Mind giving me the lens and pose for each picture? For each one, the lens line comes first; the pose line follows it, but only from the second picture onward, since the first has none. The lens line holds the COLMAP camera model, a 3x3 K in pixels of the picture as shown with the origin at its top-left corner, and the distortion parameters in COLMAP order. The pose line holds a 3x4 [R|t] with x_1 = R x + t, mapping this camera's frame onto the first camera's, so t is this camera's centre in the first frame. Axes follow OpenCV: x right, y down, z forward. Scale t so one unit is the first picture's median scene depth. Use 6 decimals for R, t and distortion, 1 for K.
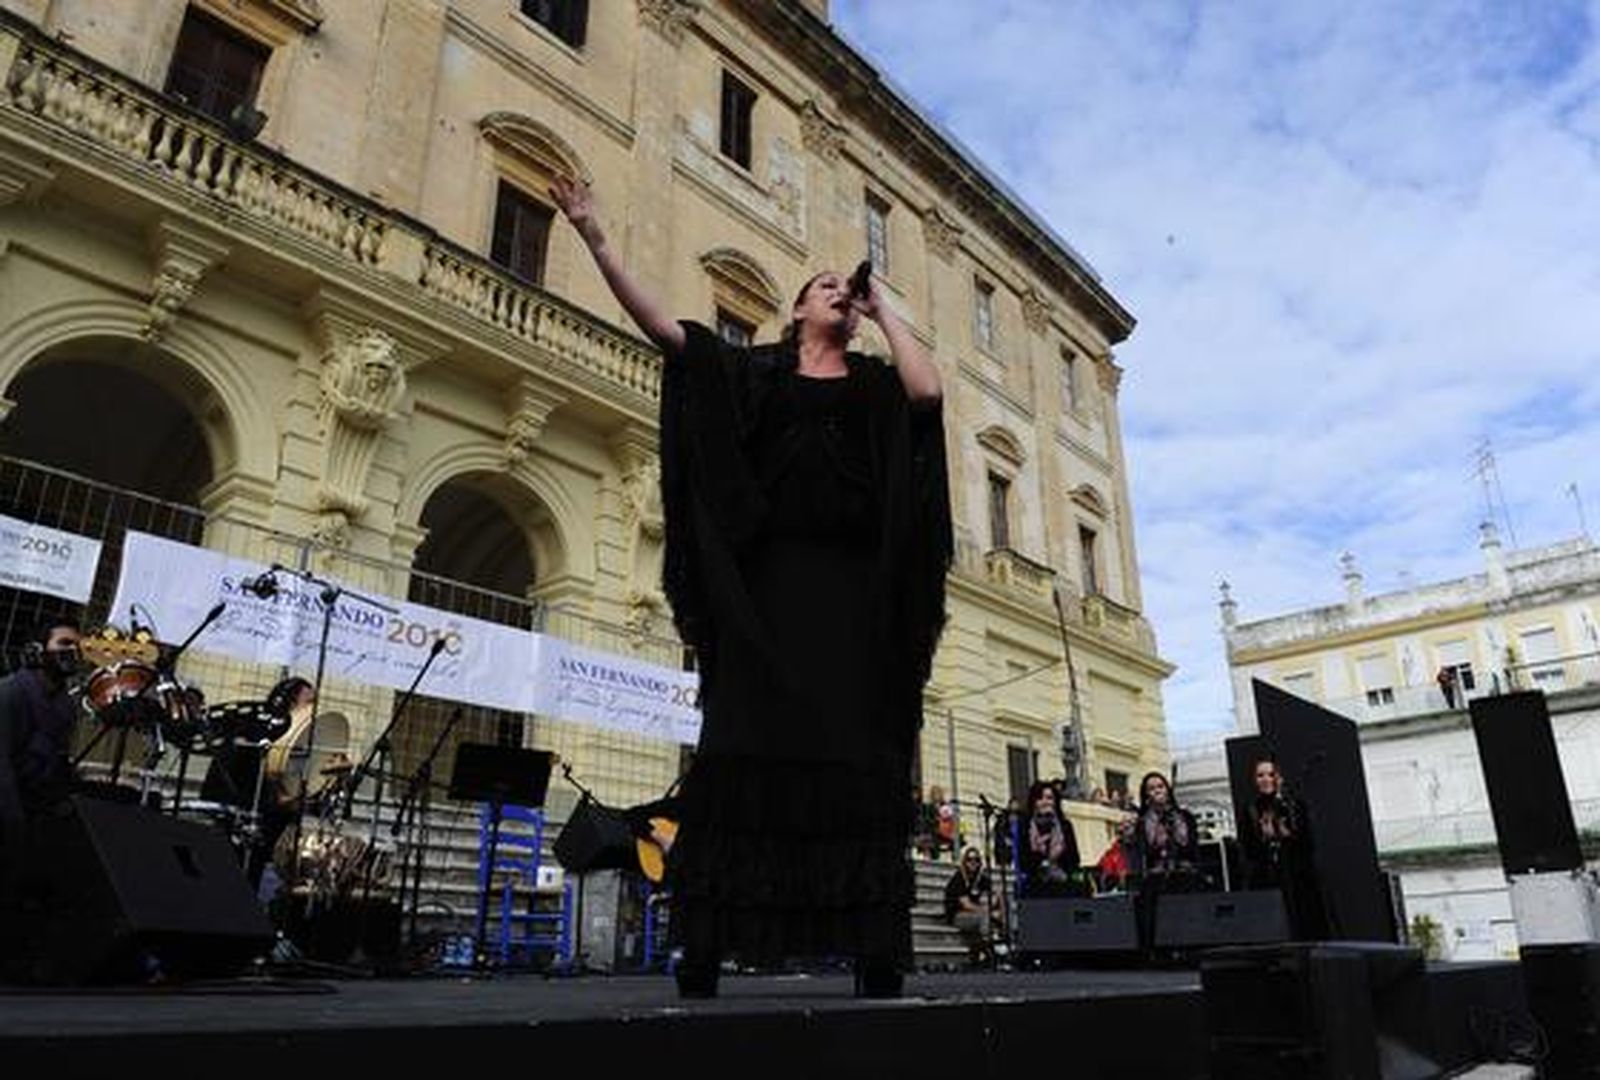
lens RADIAL K [[1124.6, 0, 808.7], [0, 1124.6, 530.5], [0, 0, 1]] dist [-0.049542, -0.005167]
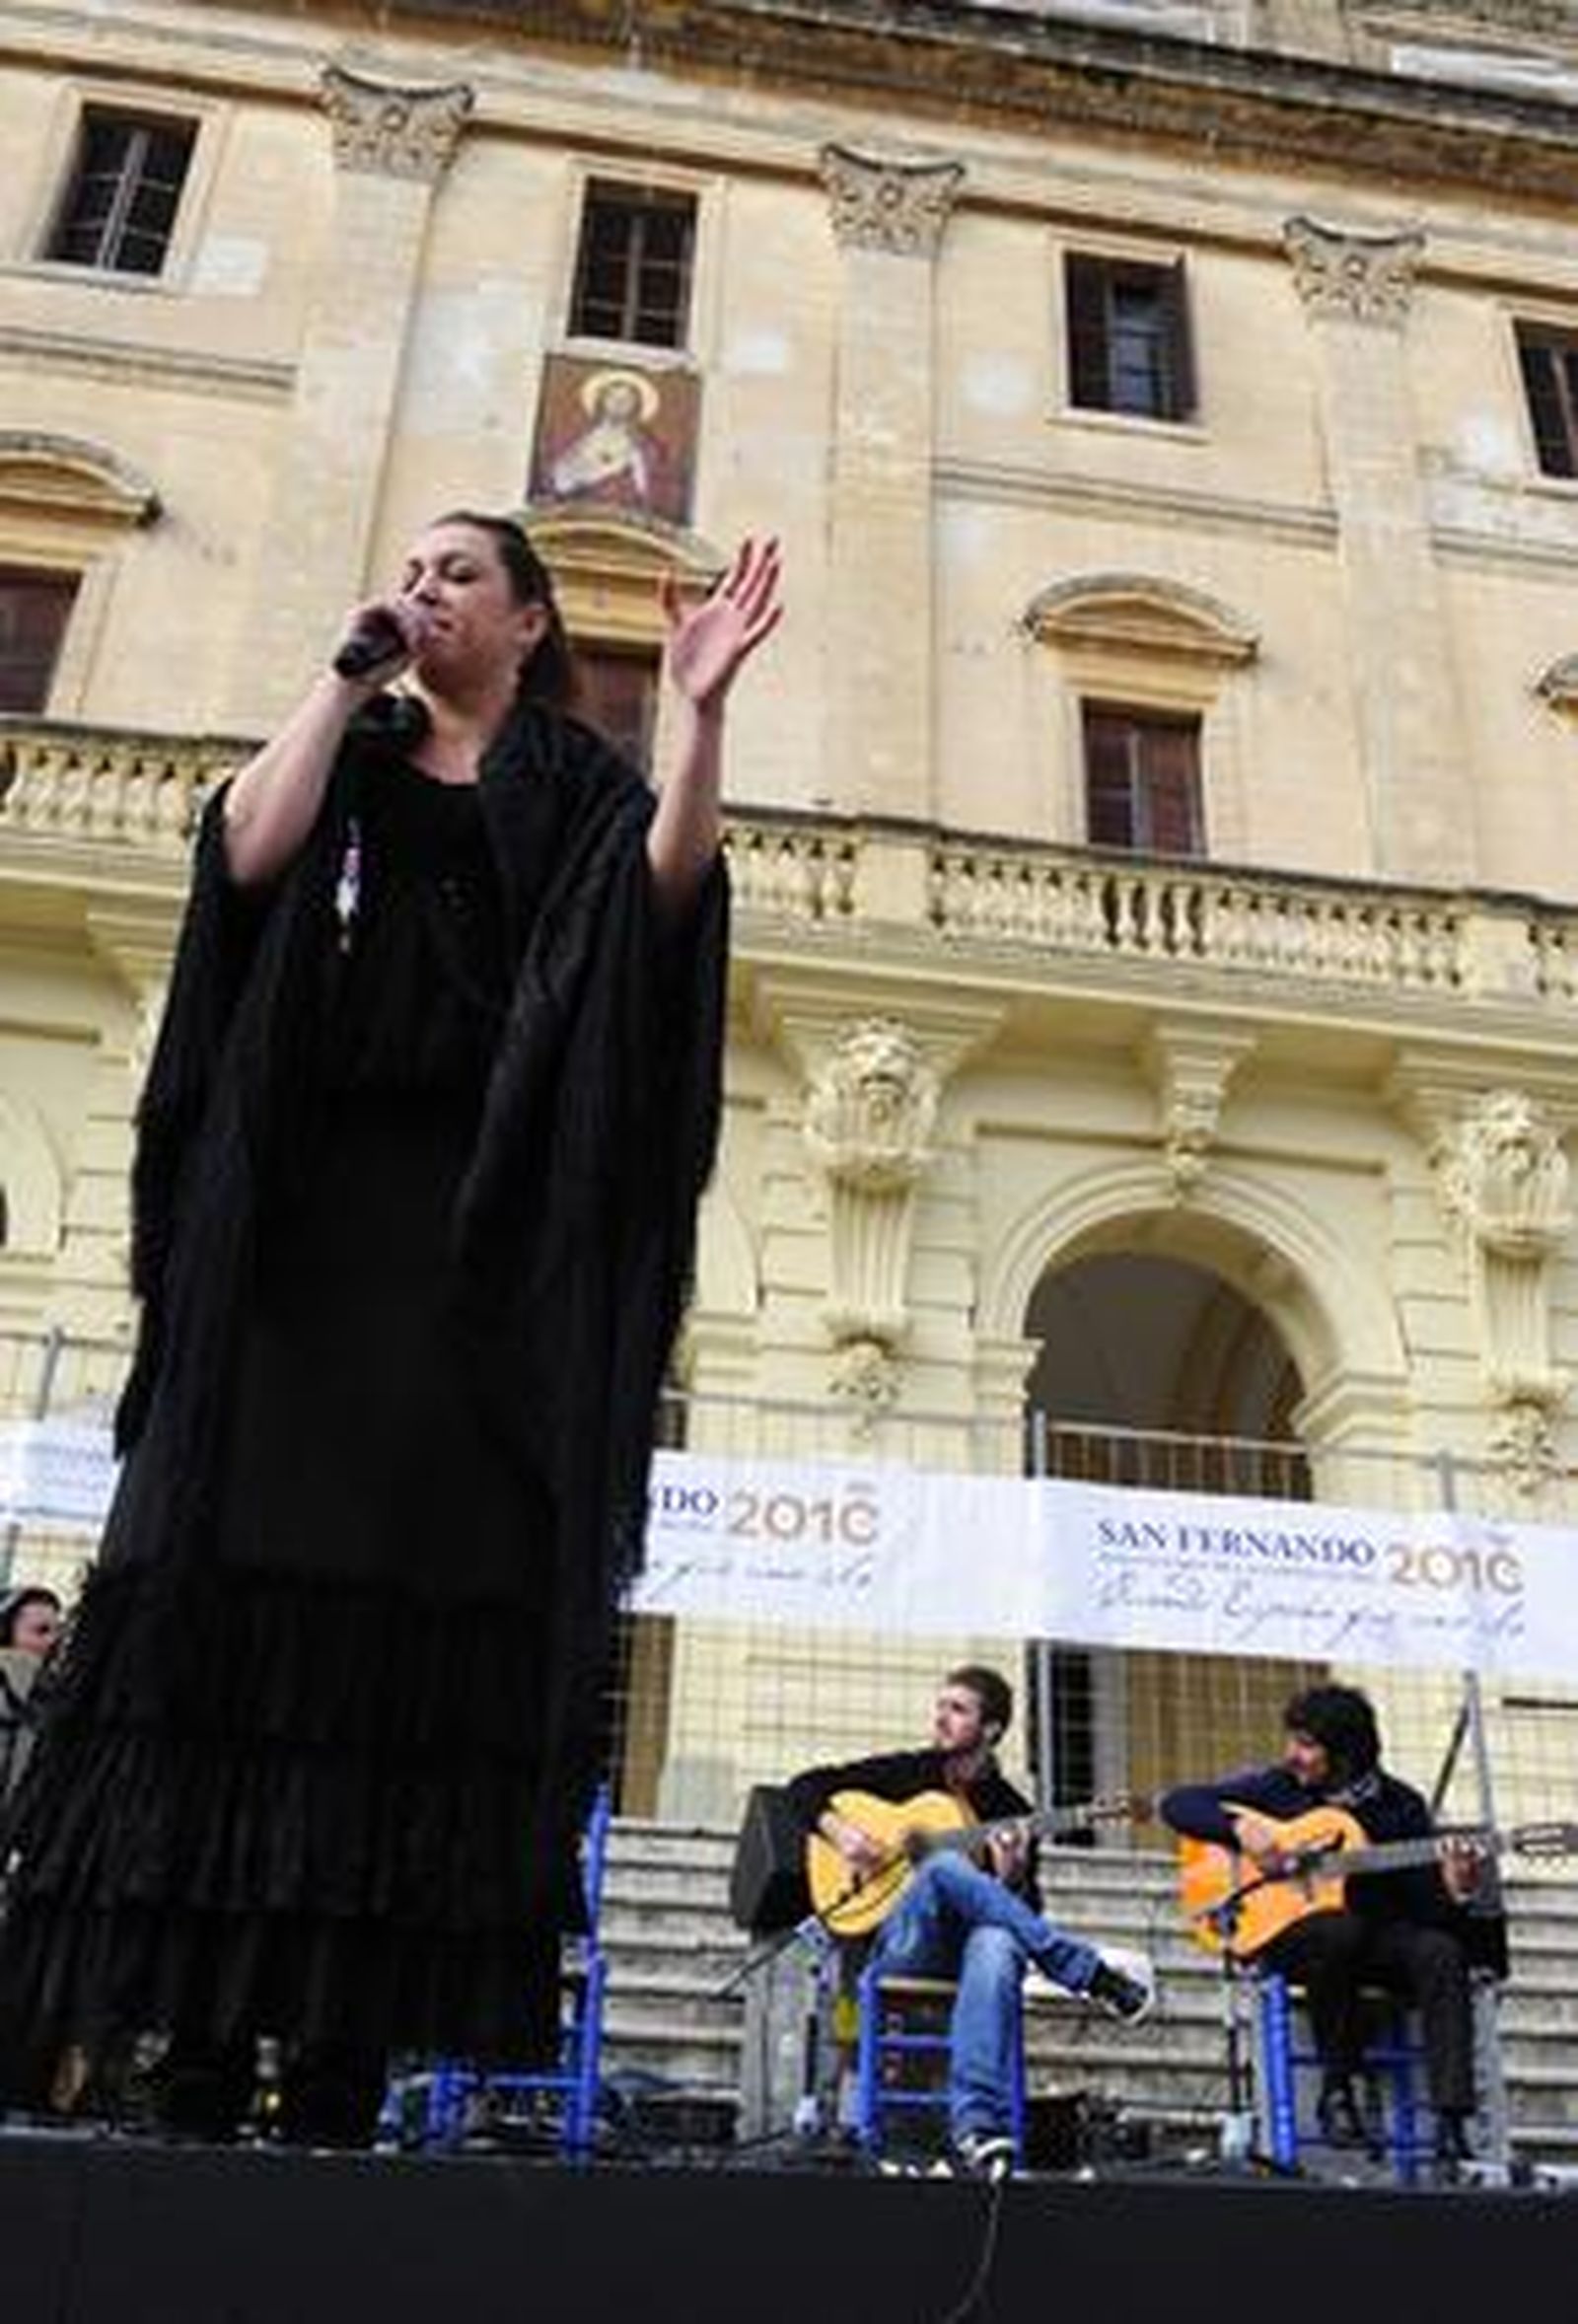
lens RADIAL K [[2003.9, 0, 781.8], [0, 2003.9, 1191.3], [0, 0, 1]] dist [-0.010081, -0.013057]
pose [[0.752559, -0.257236, -0.606205, 0.178719], [0.197676, 0.966340, -0.164654, 0.065501], [0.628156, 0.004080, 0.778077, 0.159639]]
